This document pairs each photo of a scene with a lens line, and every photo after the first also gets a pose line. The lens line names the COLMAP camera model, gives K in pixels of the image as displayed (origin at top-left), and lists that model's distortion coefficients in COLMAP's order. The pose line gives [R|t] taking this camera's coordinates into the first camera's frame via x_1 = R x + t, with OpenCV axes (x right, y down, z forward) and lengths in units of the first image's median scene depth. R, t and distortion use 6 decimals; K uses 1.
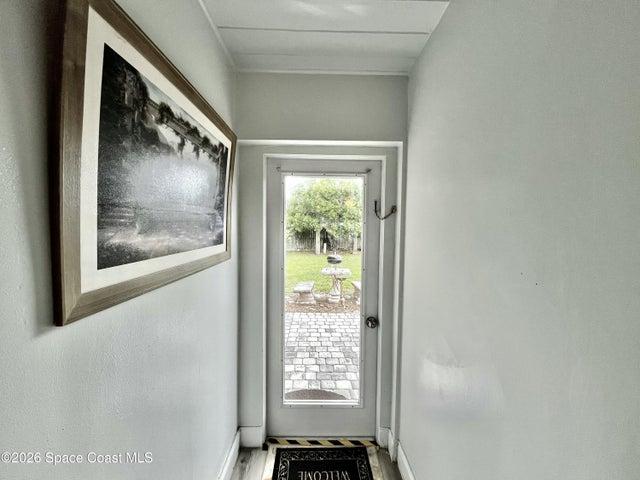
lens RADIAL K [[259.7, 0, 319.5], [0, 259.7, 240.0], [0, 0, 1]] dist [-0.007588, -0.000420]
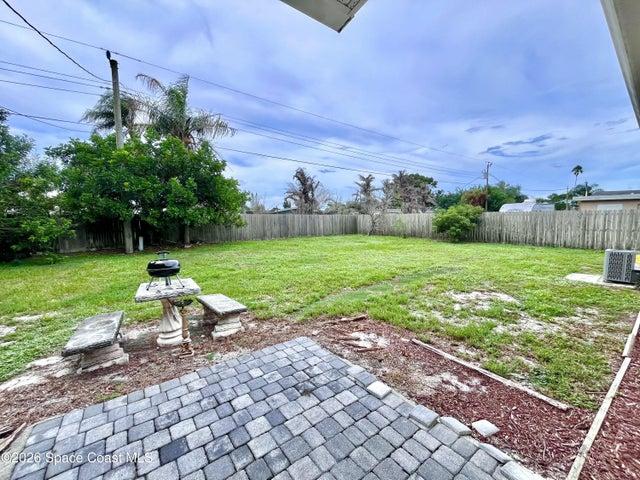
lens RADIAL K [[259.7, 0, 319.5], [0, 259.7, 240.0], [0, 0, 1]] dist [-0.007588, -0.000420]
pose [[0.809025, -0.065912, 0.584067, 0.008309], [0.040731, 0.997591, 0.056159, 0.000794], [-0.586361, -0.021644, 0.809760, 0.383715]]
